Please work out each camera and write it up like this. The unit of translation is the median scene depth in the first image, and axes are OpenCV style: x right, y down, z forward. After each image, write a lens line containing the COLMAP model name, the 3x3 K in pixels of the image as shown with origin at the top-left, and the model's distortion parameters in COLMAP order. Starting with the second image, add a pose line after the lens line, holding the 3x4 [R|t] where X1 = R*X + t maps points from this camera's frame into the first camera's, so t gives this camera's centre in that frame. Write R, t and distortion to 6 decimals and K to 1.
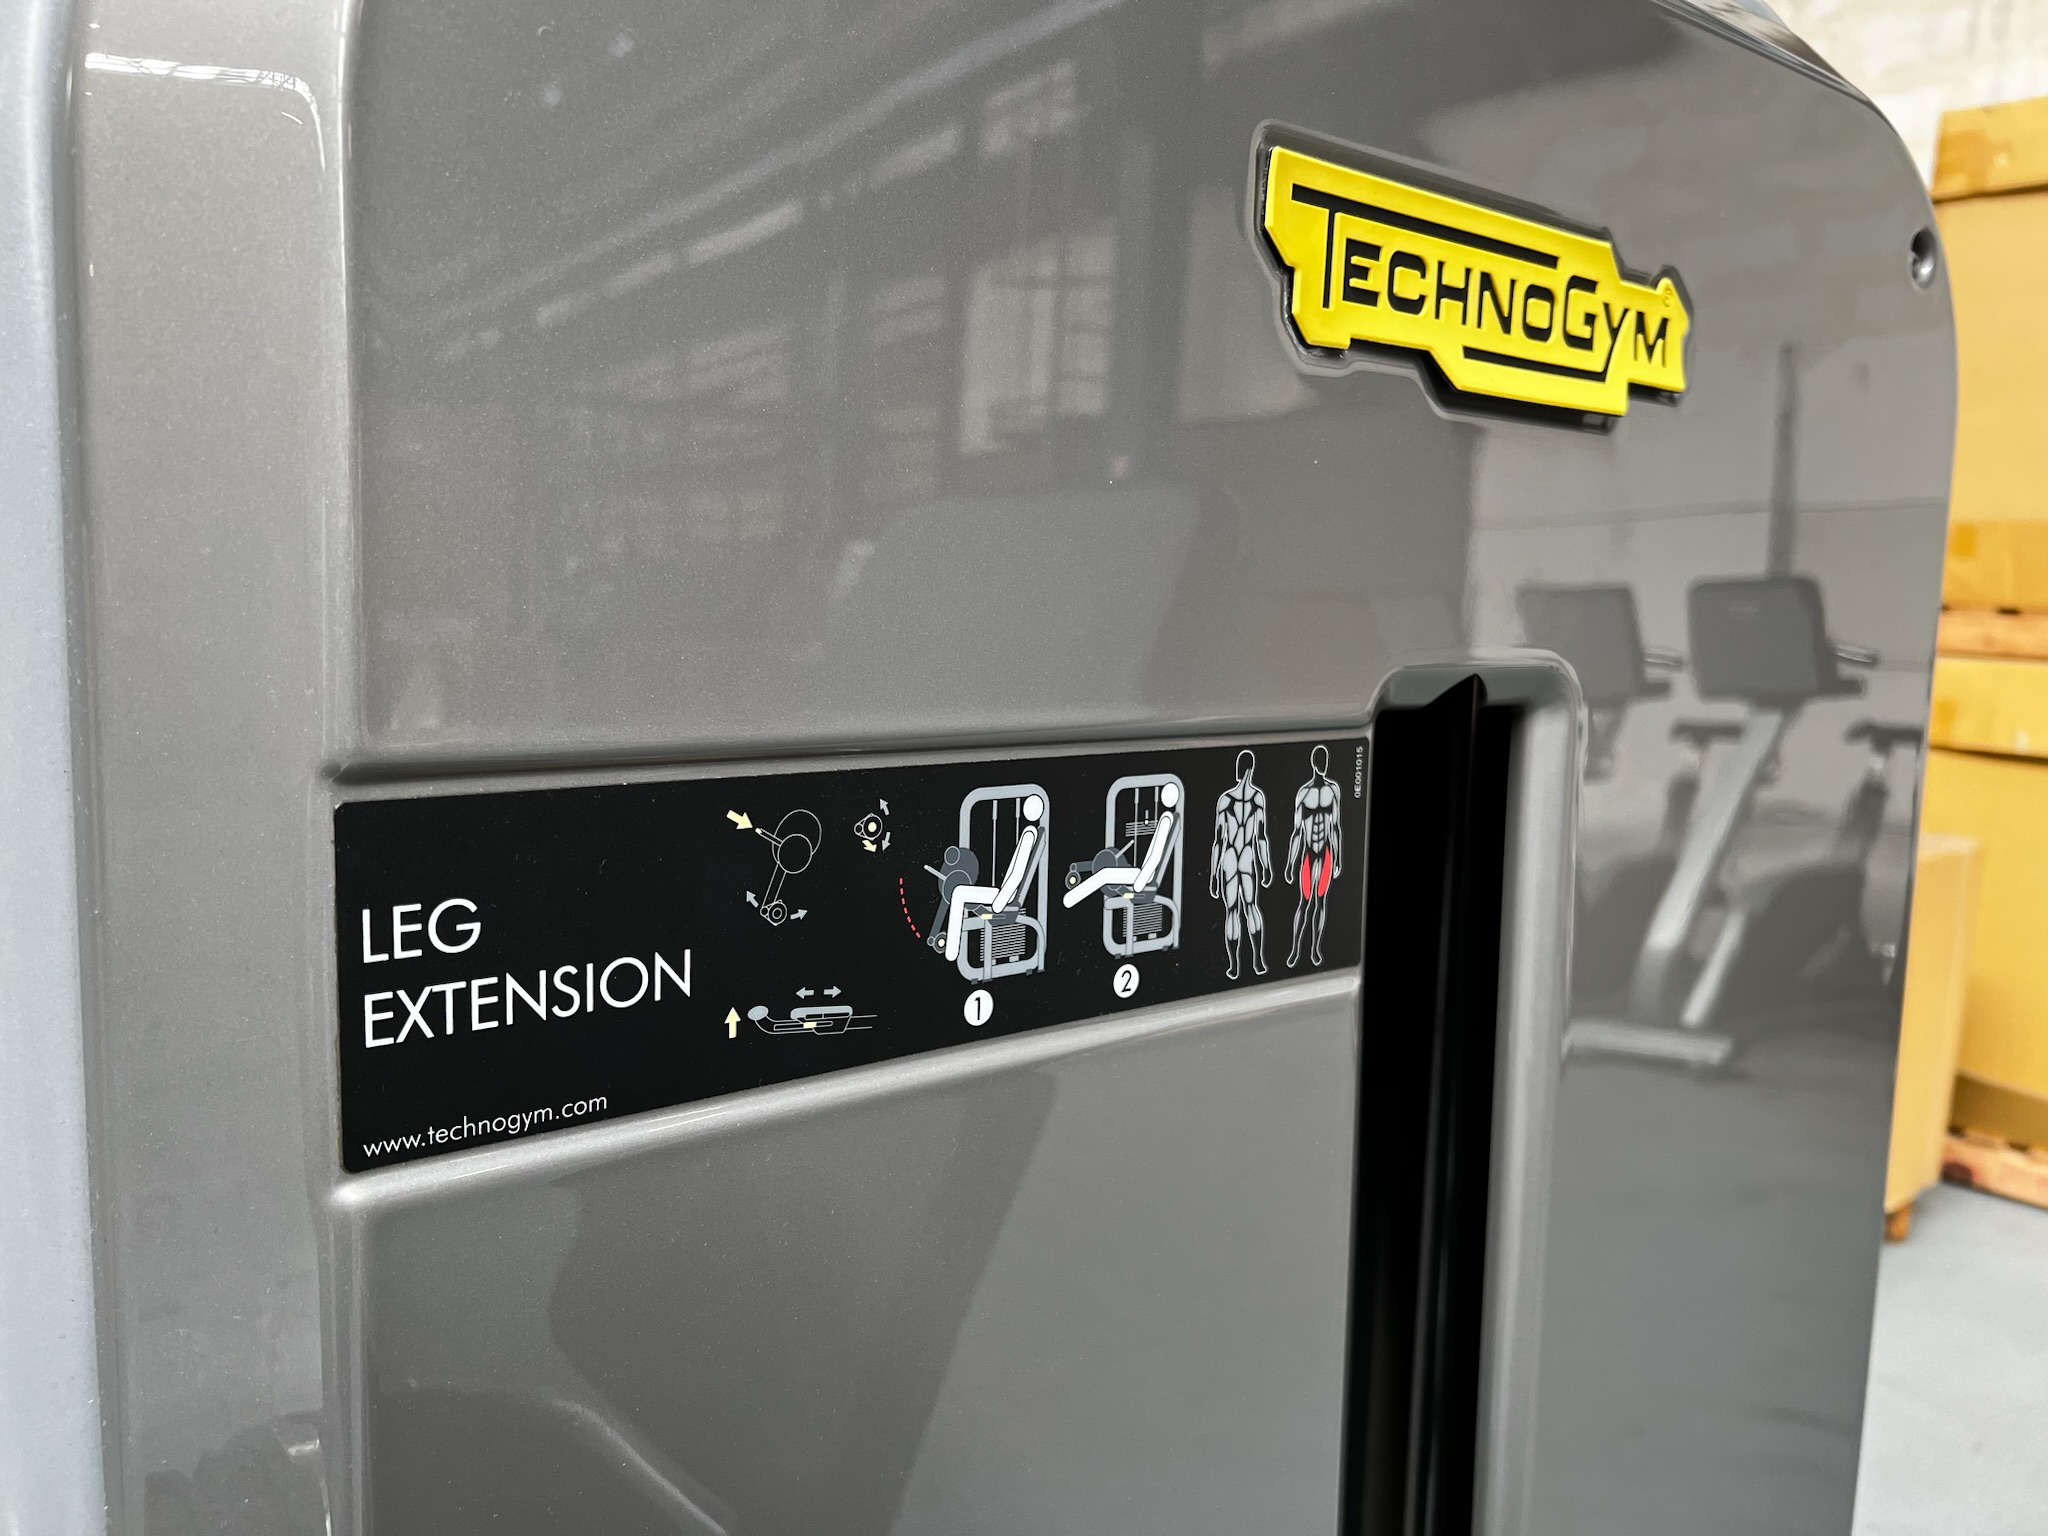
lens RADIAL K [[1552.8, 0, 1018.2], [0, 1552.8, 764.8], [0, 0, 1]] dist [0.047522, -0.061095]
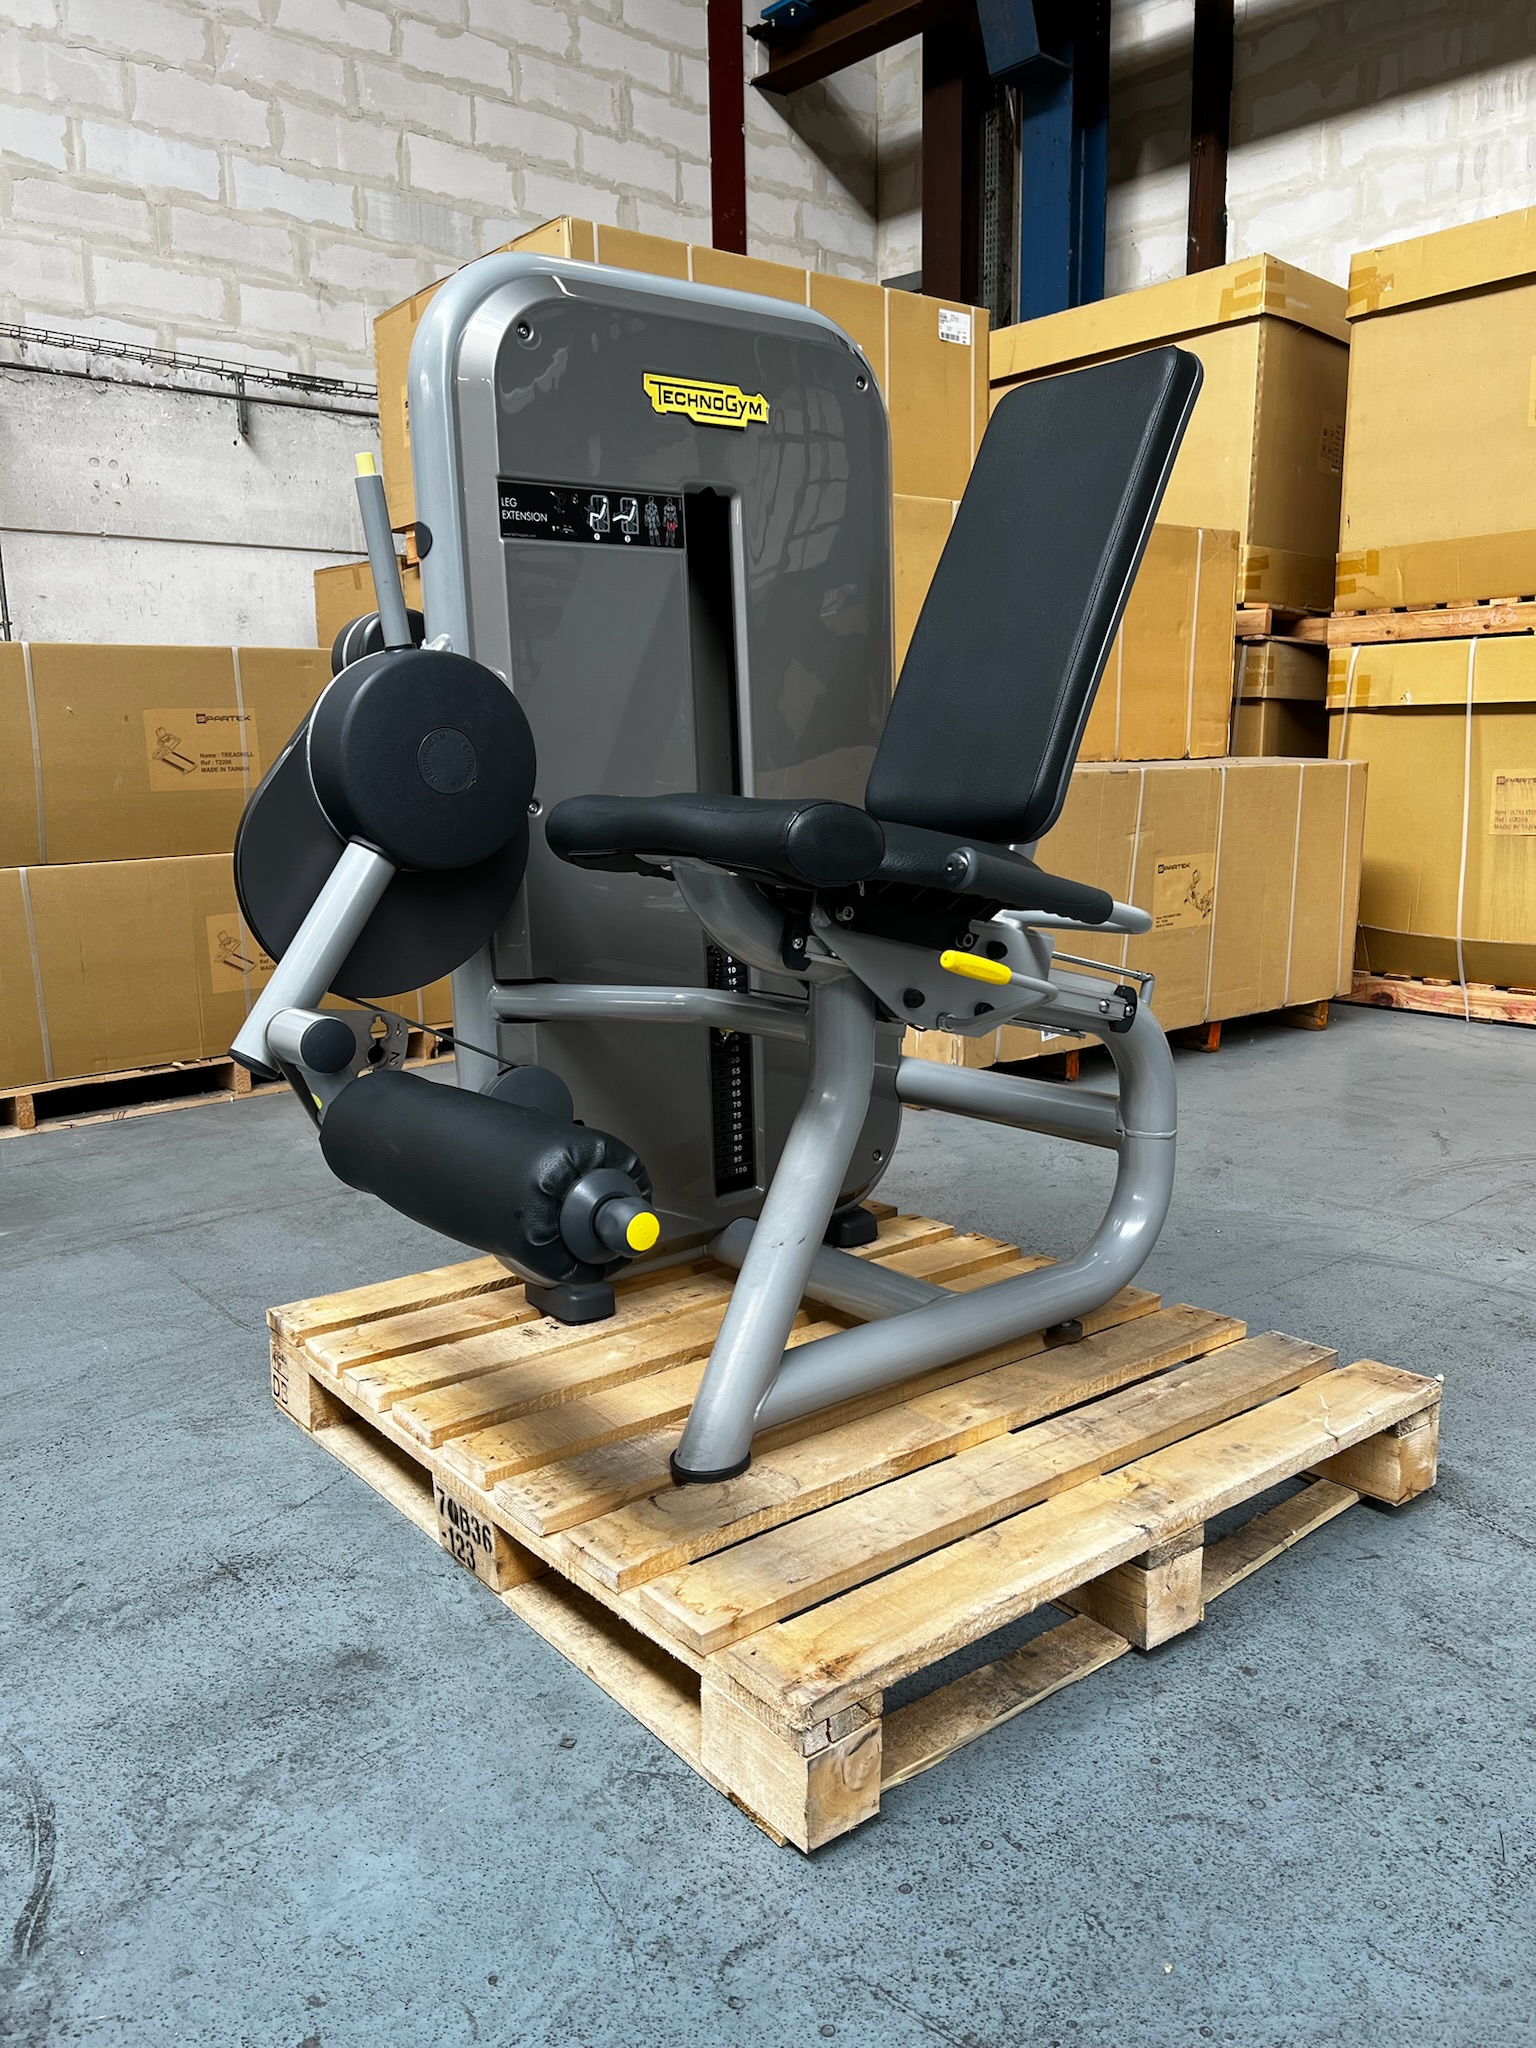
lens RADIAL K [[1552.8, 0, 777.6], [0, 1552.8, 1031.3], [0, 0, 1]] dist [0.047522, -0.061095]
pose [[0.998107, -0.057996, -0.020483, 0.531474], [0.059210, 0.996146, 0.064704, 1.344108], [0.016652, -0.065795, 0.997694, -3.941338]]
